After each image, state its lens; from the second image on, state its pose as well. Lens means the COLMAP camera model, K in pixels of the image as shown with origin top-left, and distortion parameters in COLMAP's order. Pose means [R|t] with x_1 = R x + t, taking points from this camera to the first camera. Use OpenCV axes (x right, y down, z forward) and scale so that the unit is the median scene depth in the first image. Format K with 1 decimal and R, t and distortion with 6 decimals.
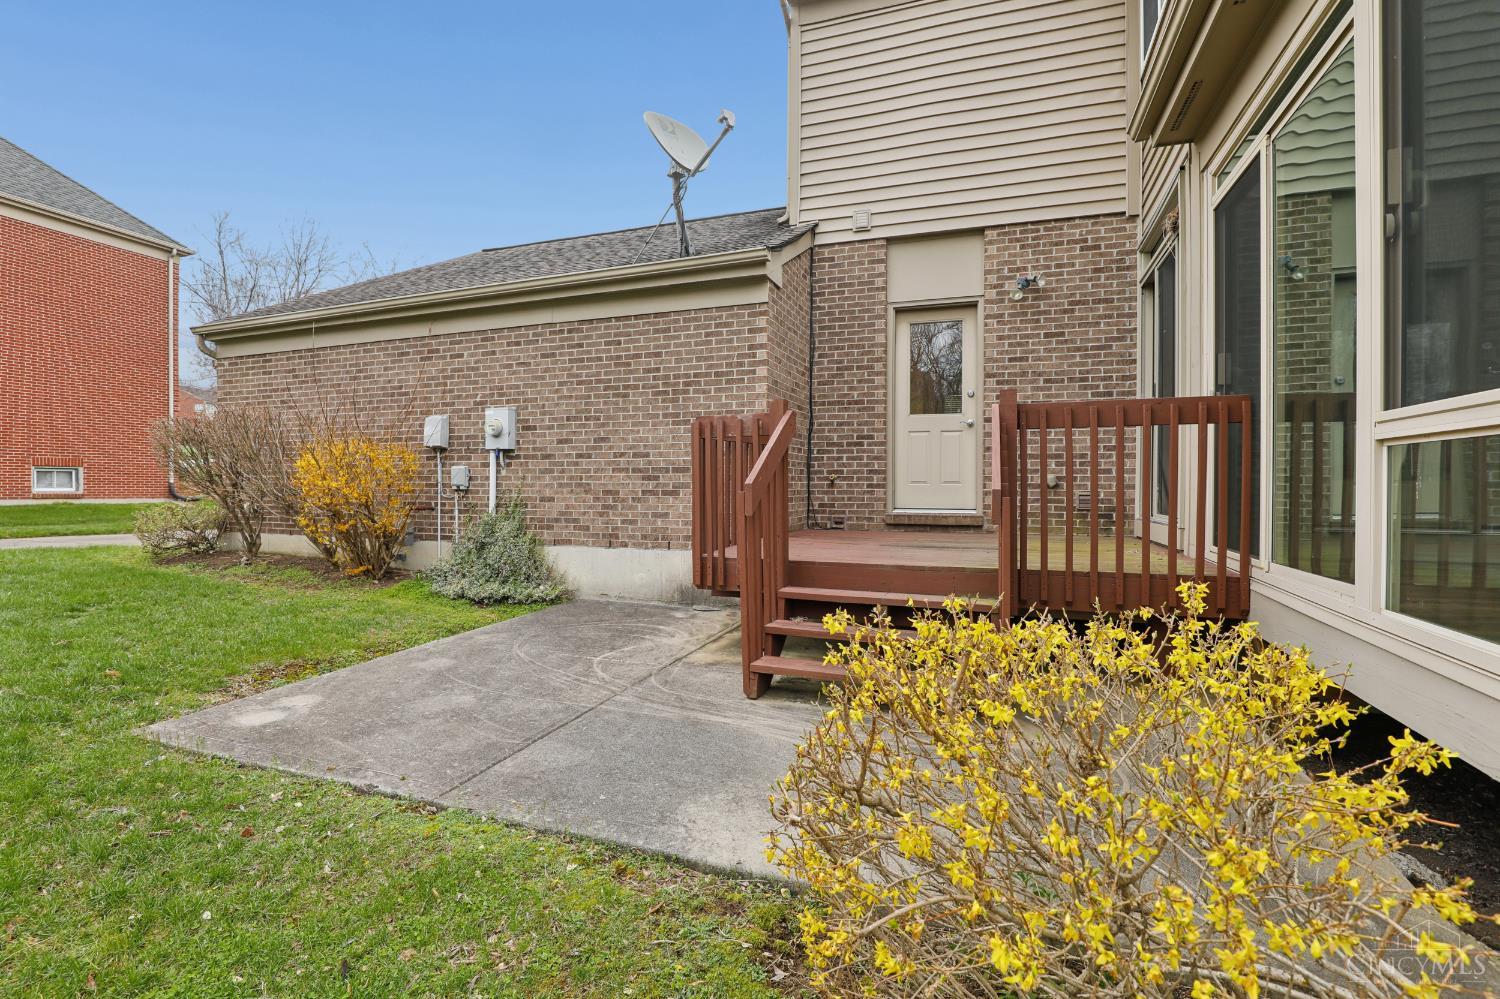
lens RADIAL K [[692.9, 0, 747.3], [0, 692.9, 488.5], [0, 0, 1]] dist [-0.028785, 0.000582]
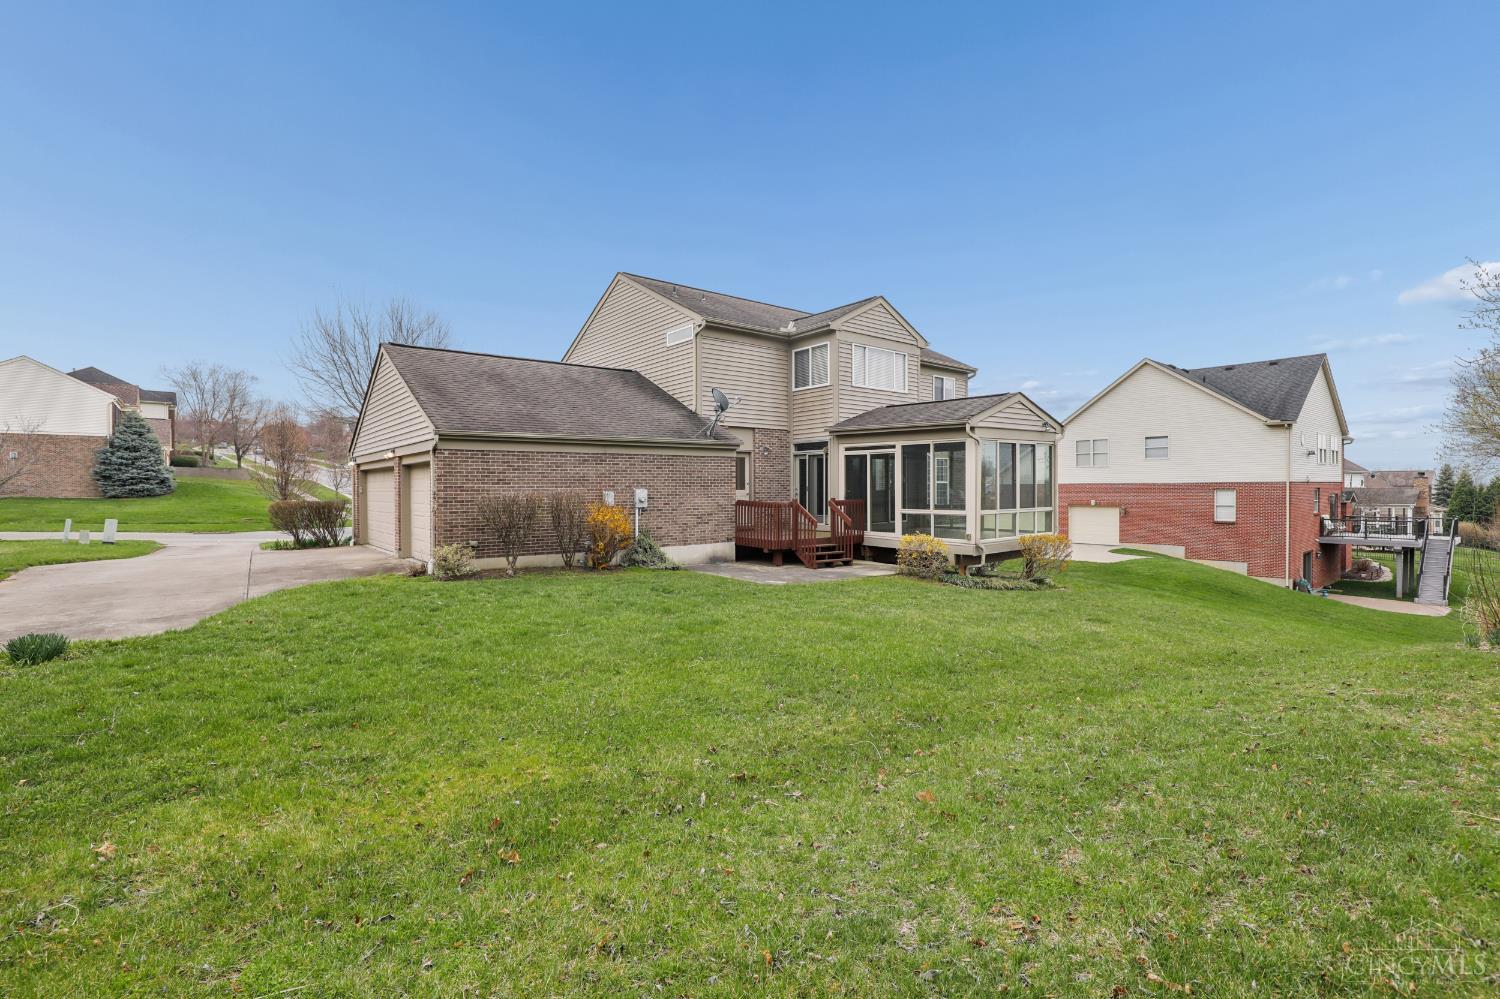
lens RADIAL K [[694.9, 0, 754.8], [0, 694.9, 491.1], [0, 0, 1]] dist [-0.025525, 0.000451]
pose [[0.514458, -0.008630, 0.857472, -2.272176], [0.007899, 0.999955, 0.005324, -0.127594], [-0.857479, 0.004034, 0.514503, -0.547134]]
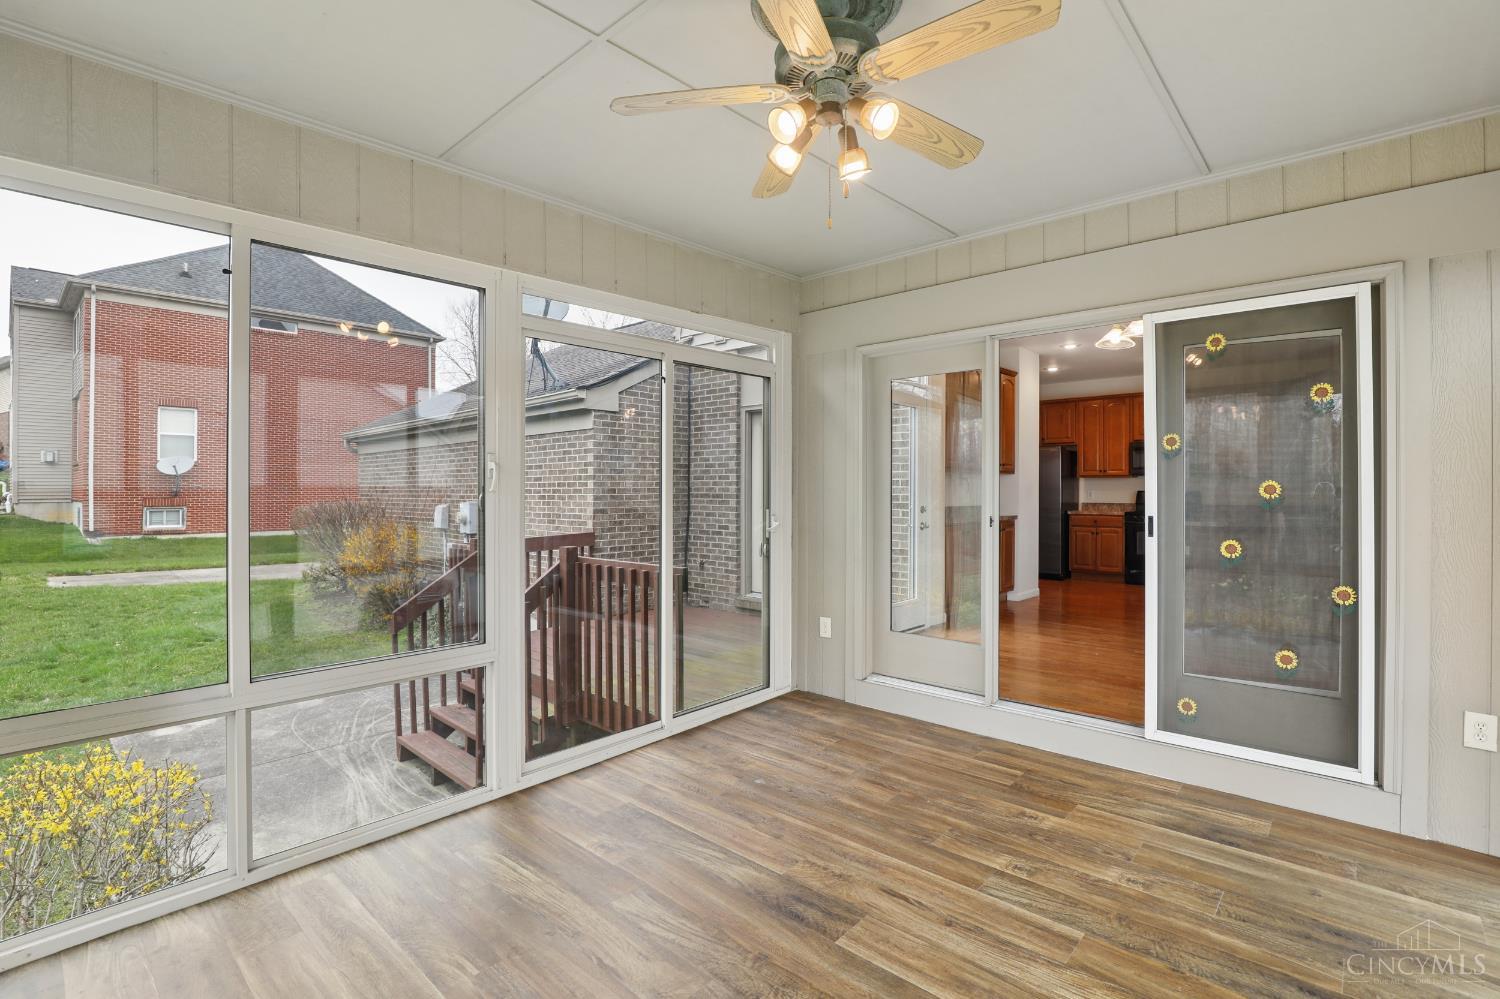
lens RADIAL K [[696.9, 0, 749.5], [0, 696.9, 485.8], [0, 0, 1]] dist [-0.026271, 0.001113]
pose [[0.921955, -0.006360, -0.387244, 0.702262], [0.004144, 0.999970, -0.006557, -0.145580], [0.387274, 0.004441, 0.921954, -0.028399]]
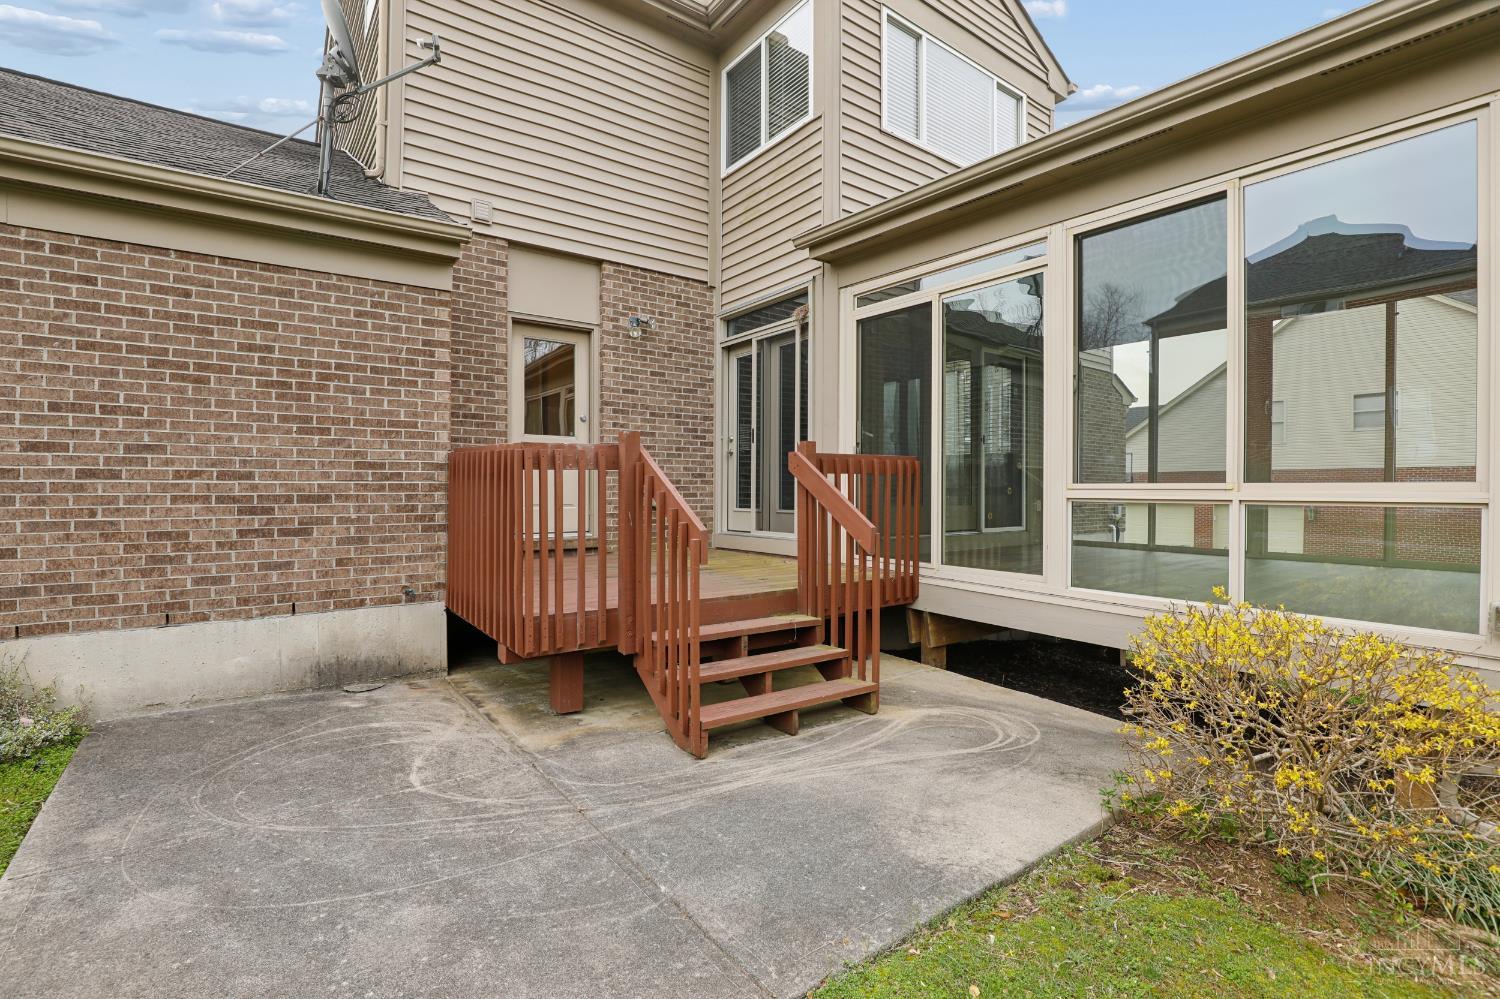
lens RADIAL K [[694.9, 0, 754.8], [0, 694.9, 491.1], [0, 0, 1]] dist [-0.025525, 0.000451]
pose [[0.550323, -0.004143, 0.834942, -0.414585], [0.000767, 0.999990, 0.004456, -0.035910], [-0.834952, -0.001812, 0.550320, 0.237211]]
